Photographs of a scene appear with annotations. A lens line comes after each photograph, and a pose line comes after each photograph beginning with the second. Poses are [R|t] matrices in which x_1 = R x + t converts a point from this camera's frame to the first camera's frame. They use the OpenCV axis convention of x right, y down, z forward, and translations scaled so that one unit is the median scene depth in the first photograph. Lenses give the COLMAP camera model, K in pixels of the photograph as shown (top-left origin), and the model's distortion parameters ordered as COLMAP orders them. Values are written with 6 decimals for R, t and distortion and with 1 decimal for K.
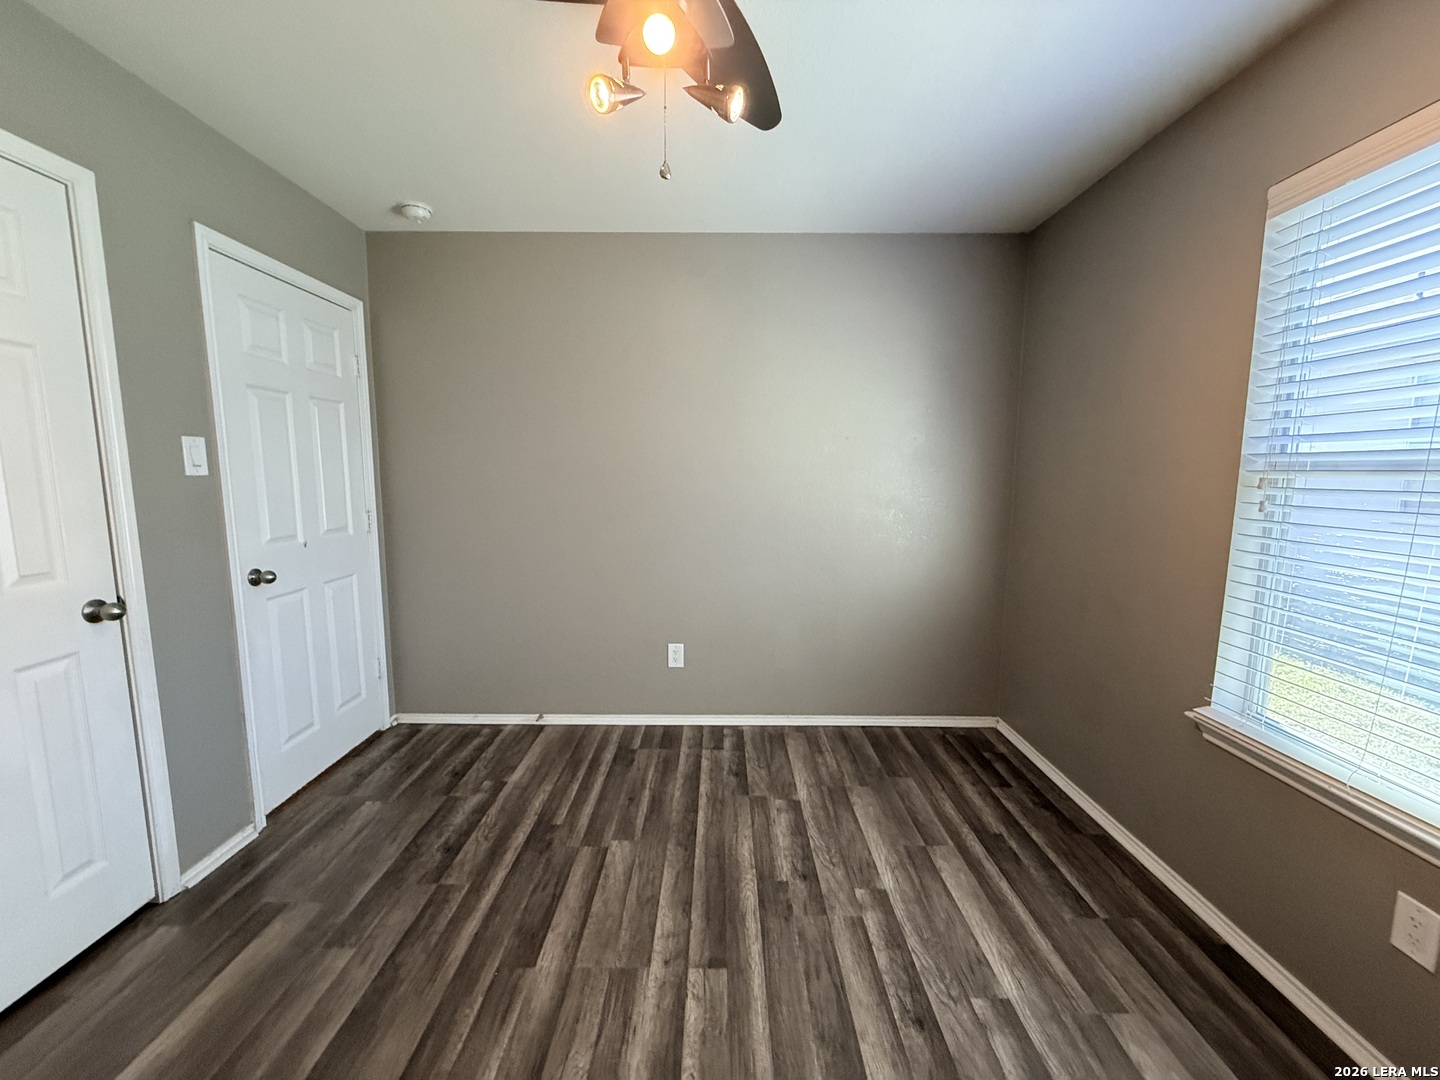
lens RADIAL K [[575.5, 0, 720.0], [0, 575.5, 540.0], [0, 0, 1]] dist [-0.000512, 0.000006]
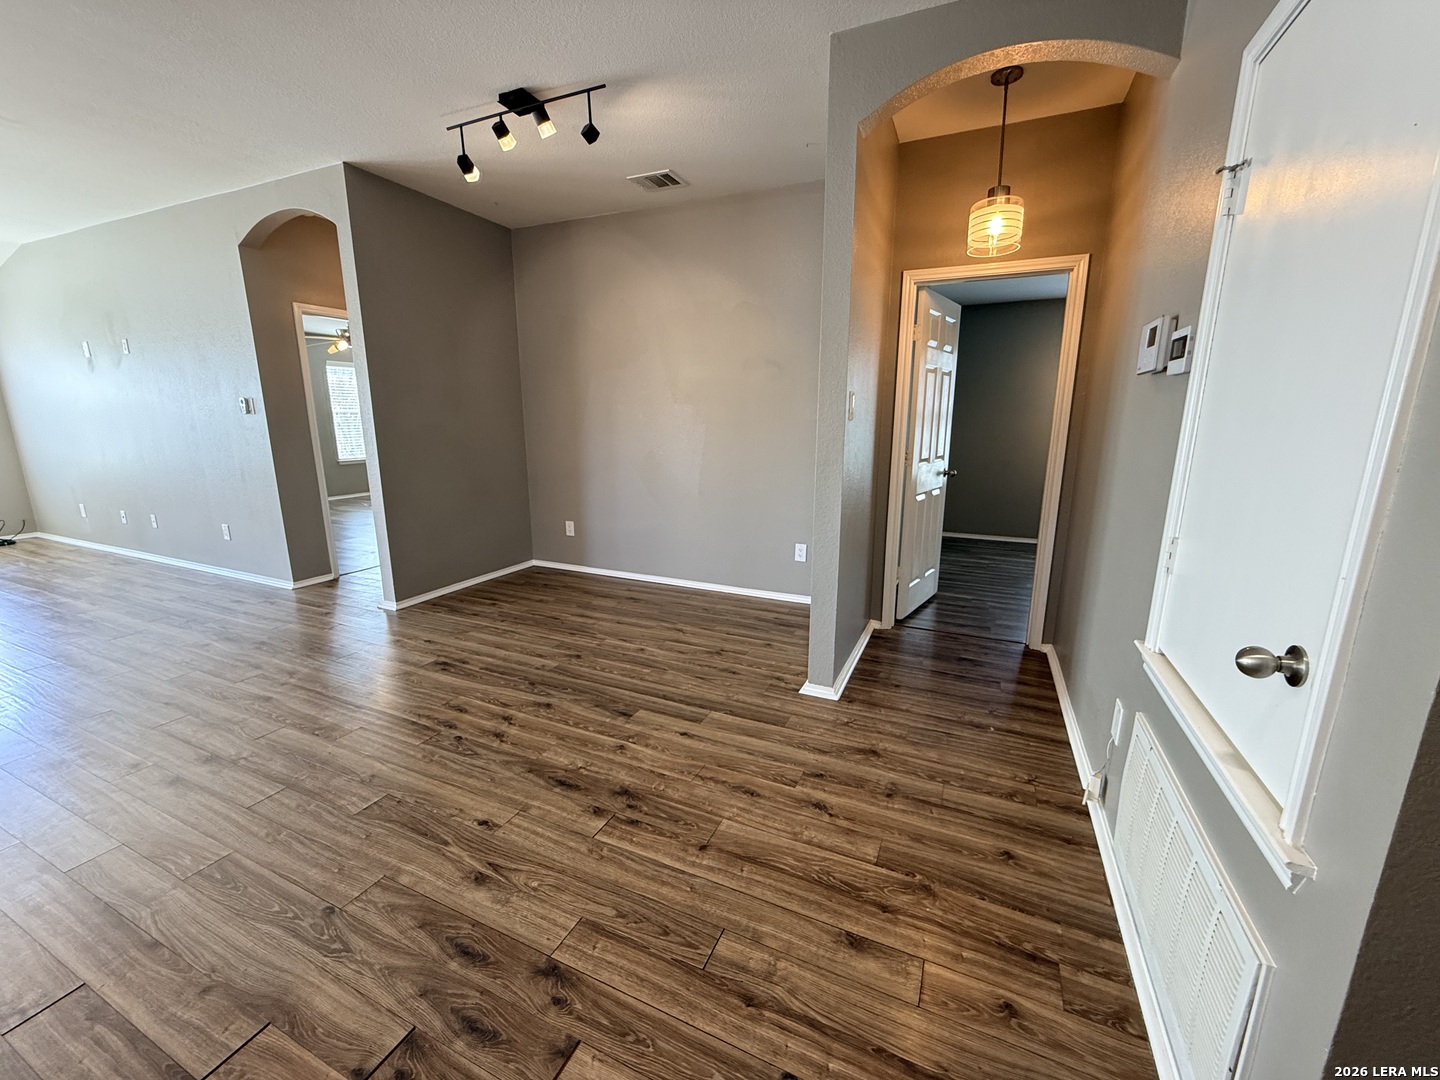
lens RADIAL K [[575.5, 0, 720.0], [0, 575.5, 540.0], [0, 0, 1]] dist [-0.000512, 0.000006]
pose [[0.409105, -0.193015, 0.891840, -2.567189], [0.106257, 0.980800, 0.163526, -0.133551], [-0.906280, 0.027865, 0.421759, 1.117855]]
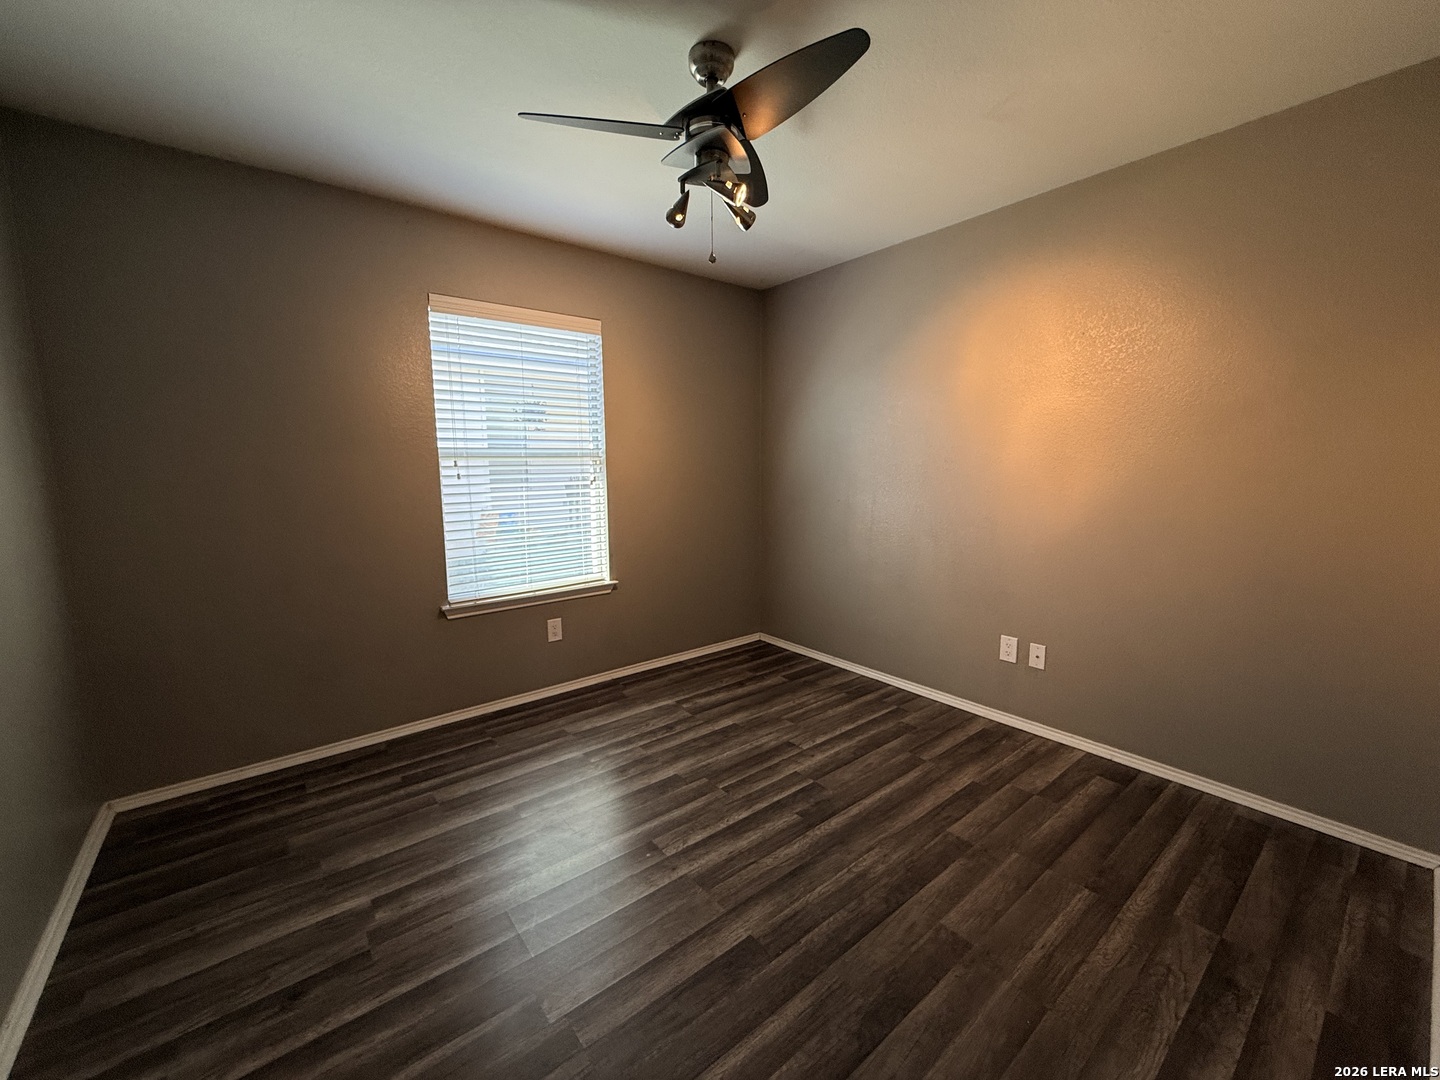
lens RADIAL K [[575.5, 0, 720.0], [0, 575.5, 540.0], [0, 0, 1]] dist [-0.000512, 0.000006]
pose [[-0.626792, -0.107967, 0.771671, -0.742890], [0.095960, 0.972118, 0.213957, -0.129088], [-0.773255, 0.208156, -0.598955, 1.113616]]
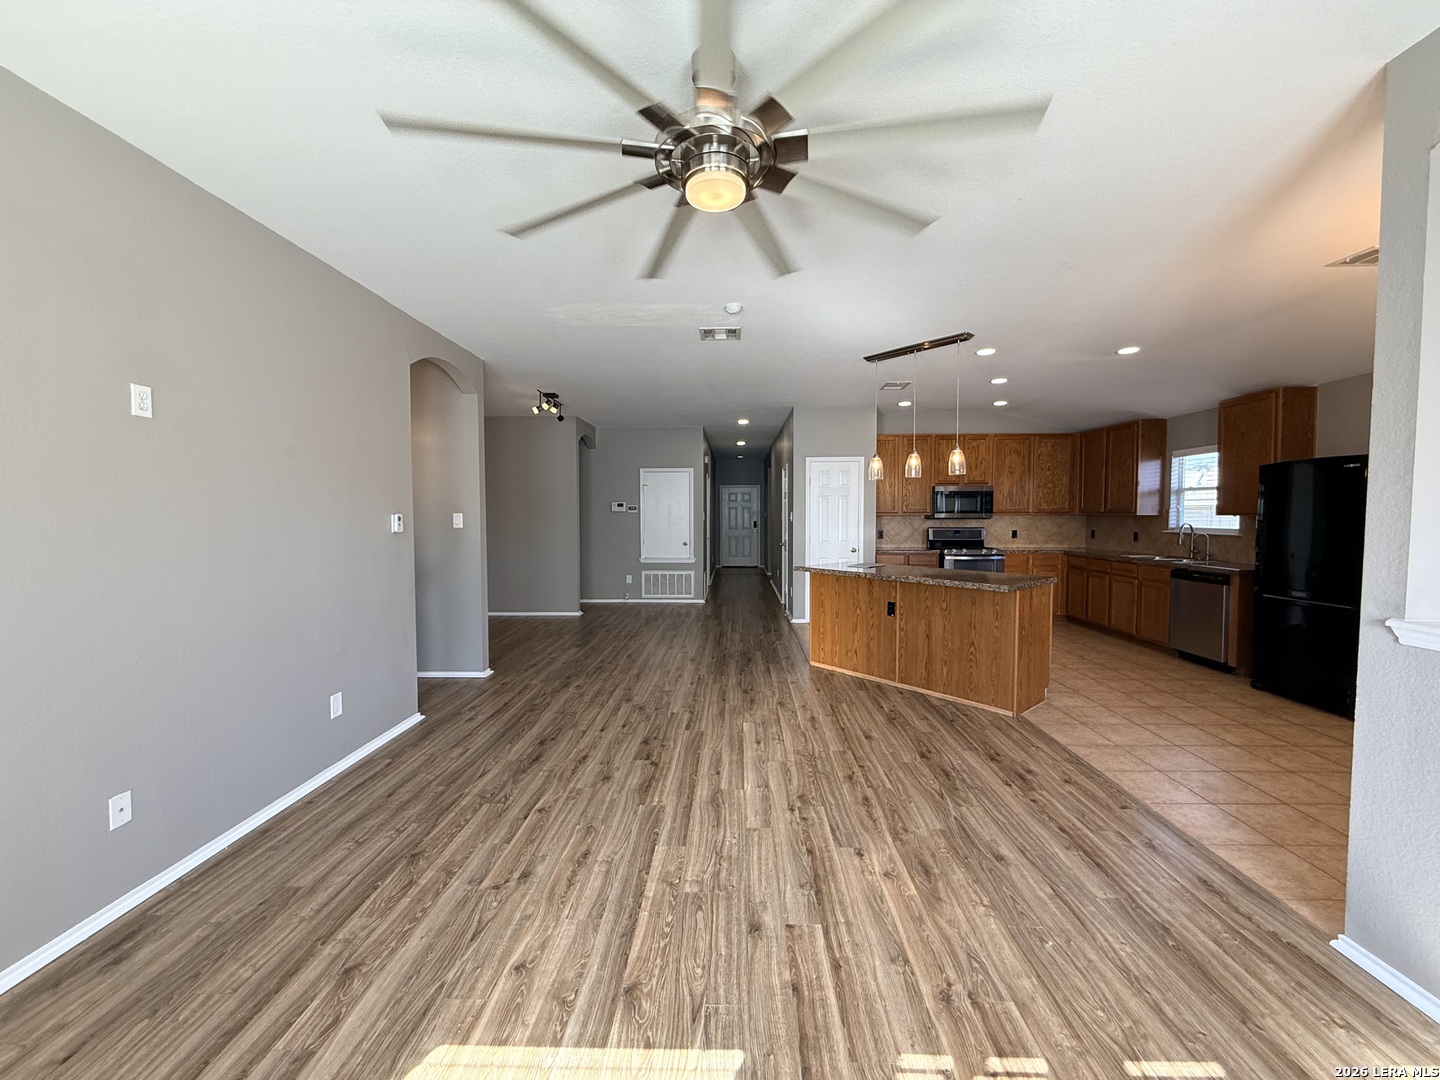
lens RADIAL K [[575.5, 0, 720.0], [0, 575.5, 540.0], [0, 0, 1]] dist [-0.000512, 0.000006]
pose [[-0.999537, -0.001530, 0.030388, -2.416646], [0.003642, 0.985538, 0.169413, -0.678419], [-0.030208, 0.169445, -0.985077, 5.130188]]
